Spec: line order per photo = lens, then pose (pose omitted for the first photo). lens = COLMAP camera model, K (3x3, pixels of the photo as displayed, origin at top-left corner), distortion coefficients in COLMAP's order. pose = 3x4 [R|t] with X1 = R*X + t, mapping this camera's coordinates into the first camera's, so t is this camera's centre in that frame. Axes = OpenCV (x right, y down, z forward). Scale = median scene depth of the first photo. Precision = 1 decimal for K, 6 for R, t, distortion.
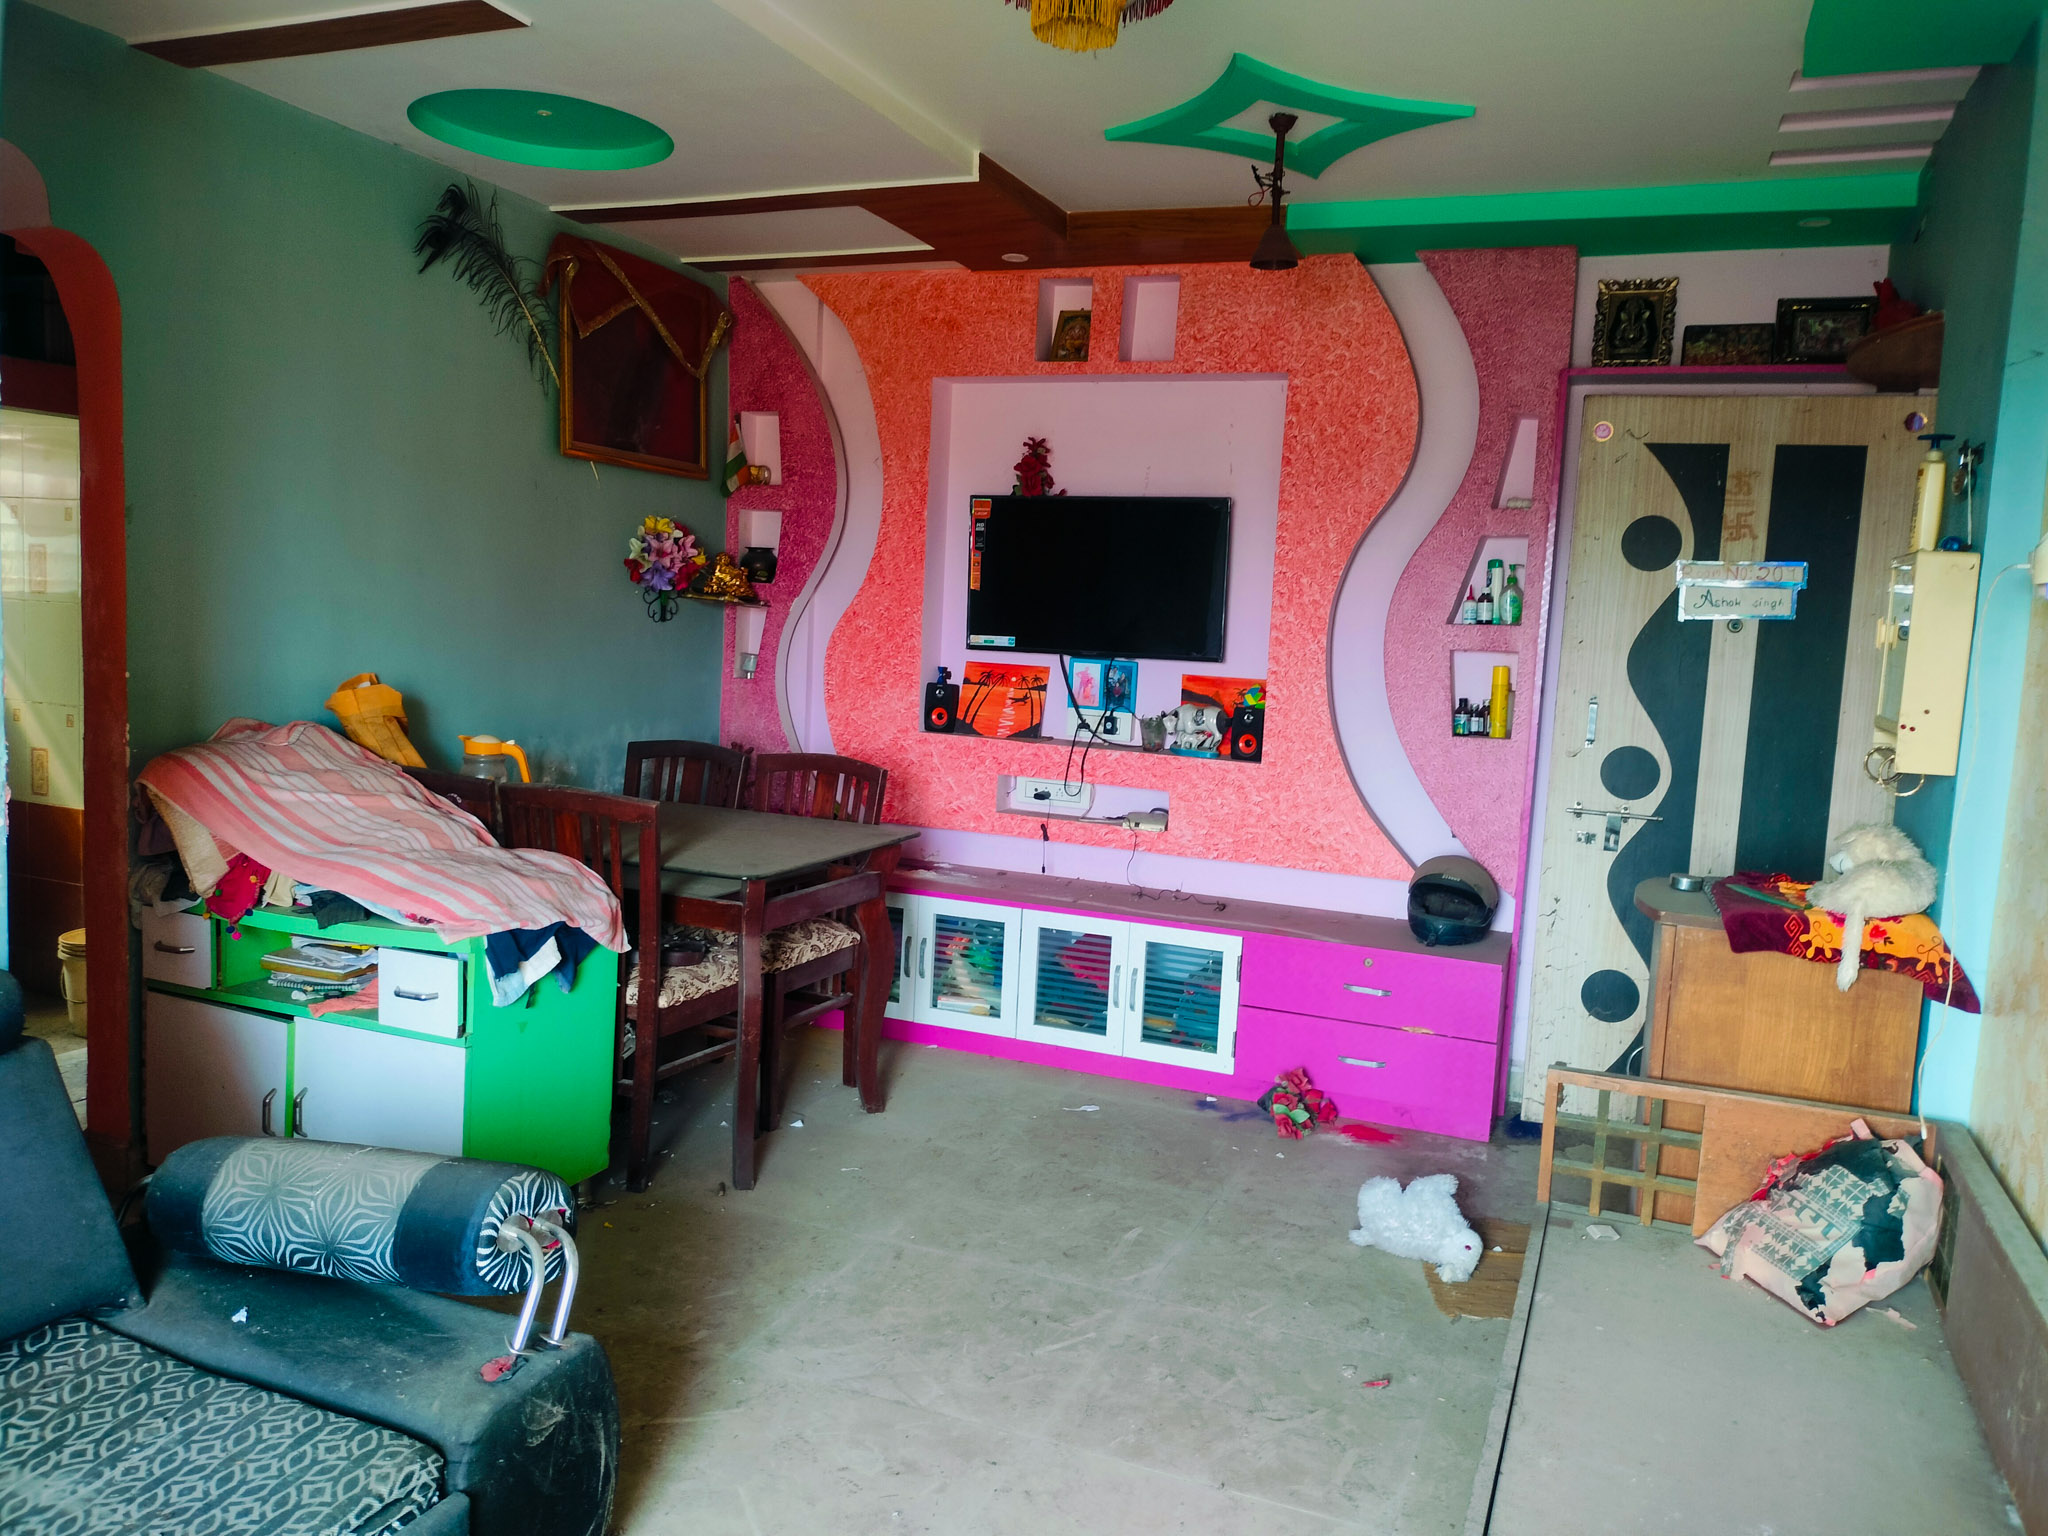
lens RADIAL K [[1519.9, 0, 1010.5], [0, 1519.9, 771.8], [0, 0, 1]] dist [0.065971, -0.079218]
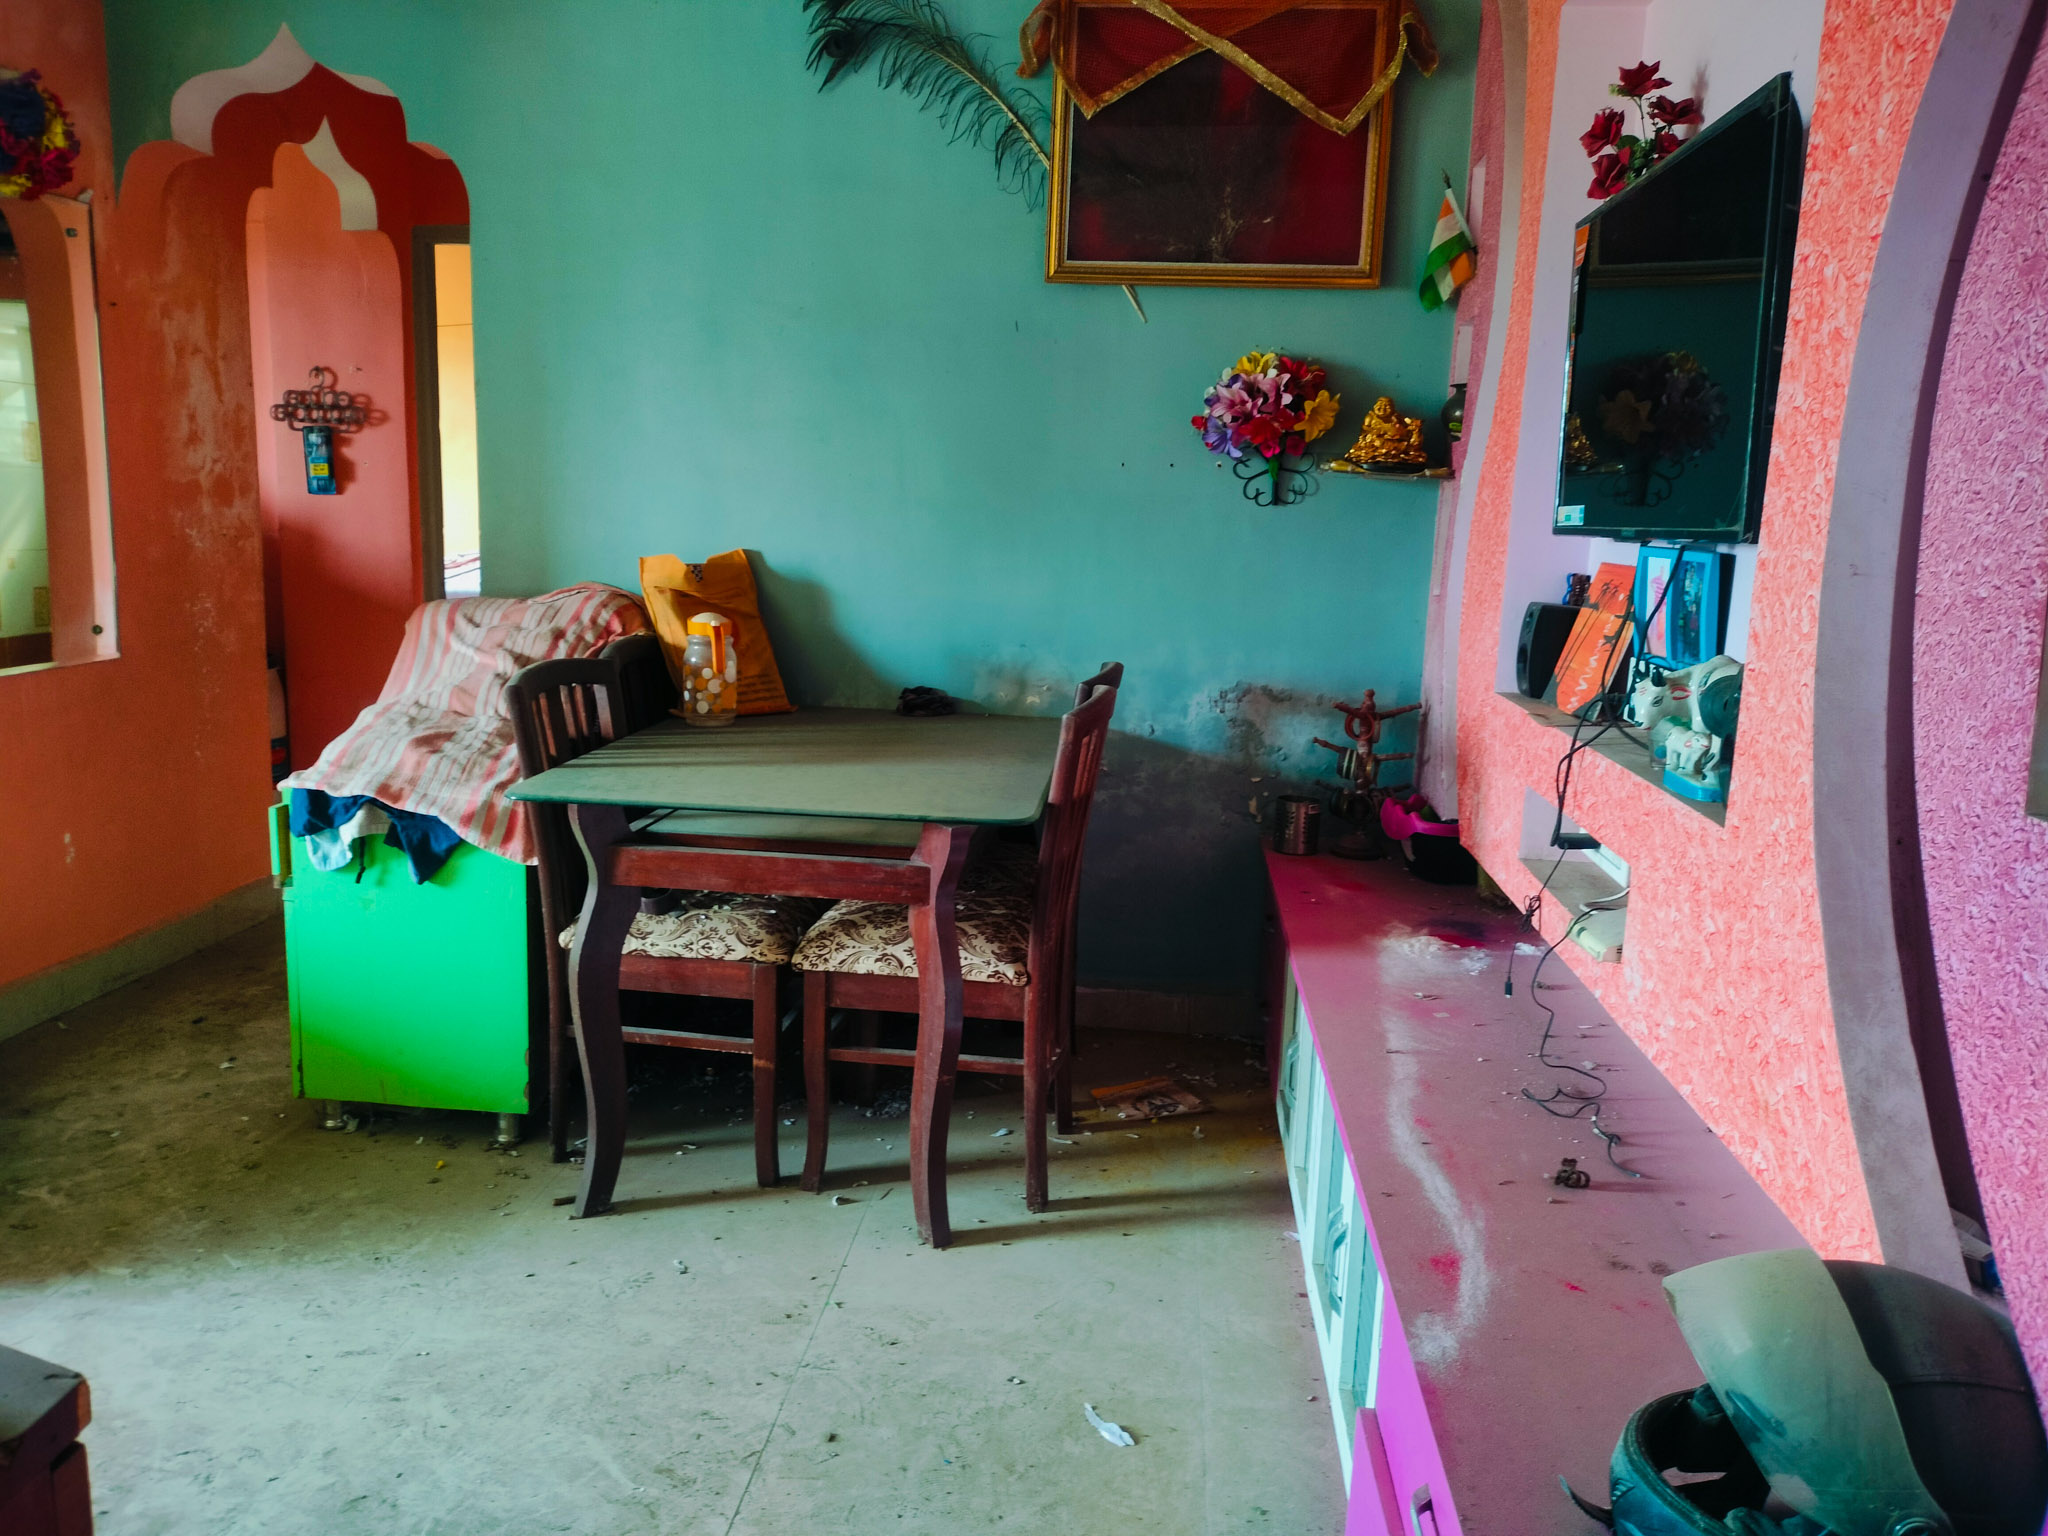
lens RADIAL K [[1519.9, 0, 1042.5], [0, 1519.9, 775.6], [0, 0, 1]] dist [0.065971, -0.079218]
pose [[0.289141, 0.127576, -0.948748, 0.524955], [-0.121966, 0.987913, 0.095672, -0.036897], [0.949485, 0.088053, 0.301206, 0.868022]]
